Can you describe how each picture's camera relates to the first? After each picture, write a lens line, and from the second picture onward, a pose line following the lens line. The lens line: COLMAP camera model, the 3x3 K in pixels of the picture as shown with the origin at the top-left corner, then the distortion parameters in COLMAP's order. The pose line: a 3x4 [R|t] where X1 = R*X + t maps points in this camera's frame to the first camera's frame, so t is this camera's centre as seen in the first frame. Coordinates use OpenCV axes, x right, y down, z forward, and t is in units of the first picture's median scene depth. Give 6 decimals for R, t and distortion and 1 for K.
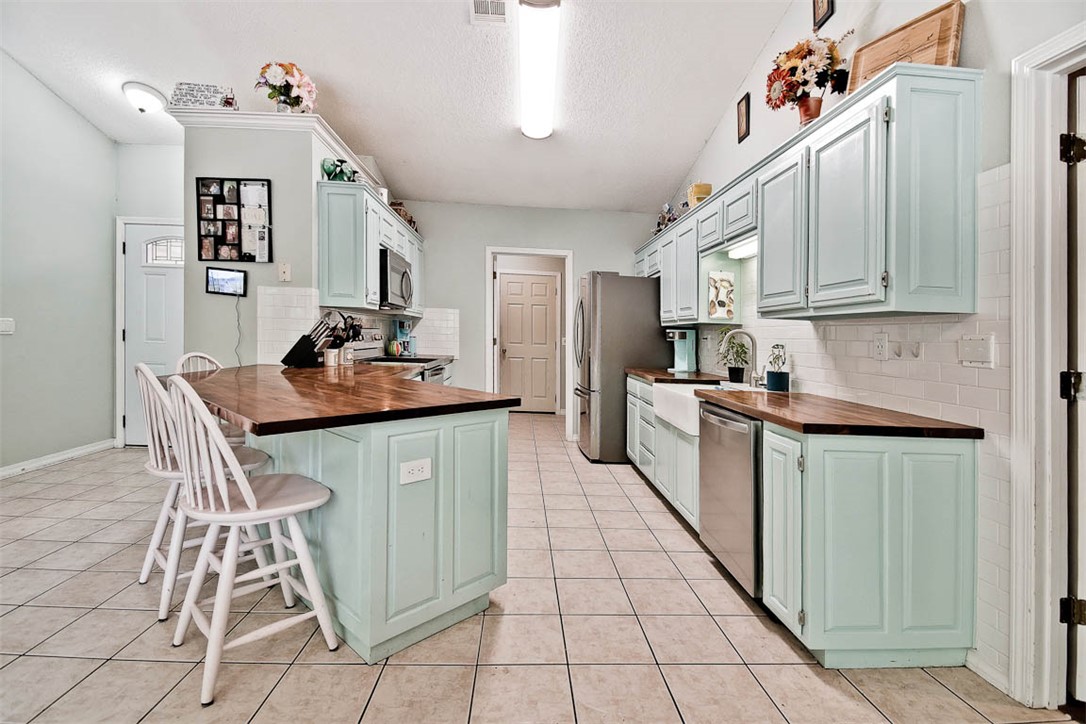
lens RADIAL K [[480.6, 0, 526.1], [0, 480.6, 339.5], [0, 0, 1]] dist [-0.018621, -0.002672]
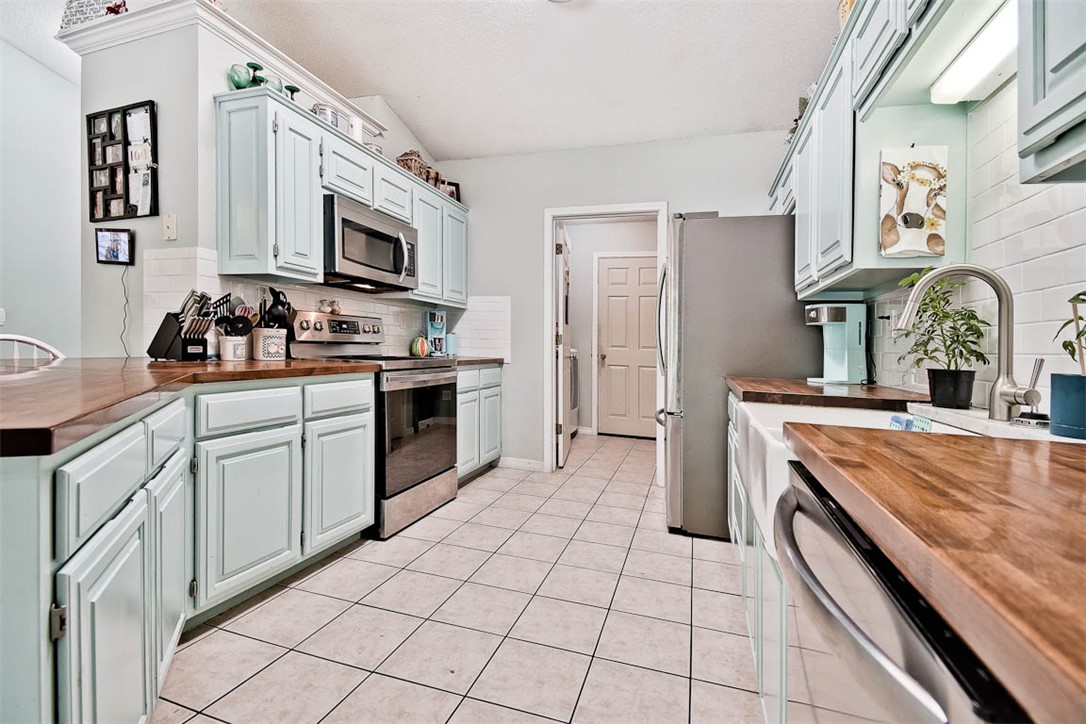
lens RADIAL K [[480.6, 0, 535.5], [0, 480.6, 363.6], [0, 0, 1]] dist [-0.018621, -0.002672]
pose [[0.939317, 0.008697, -0.342940, 0.244820], [-0.003425, 0.999867, 0.015975, 0.047505], [0.343033, -0.013831, 0.939222, 0.501914]]
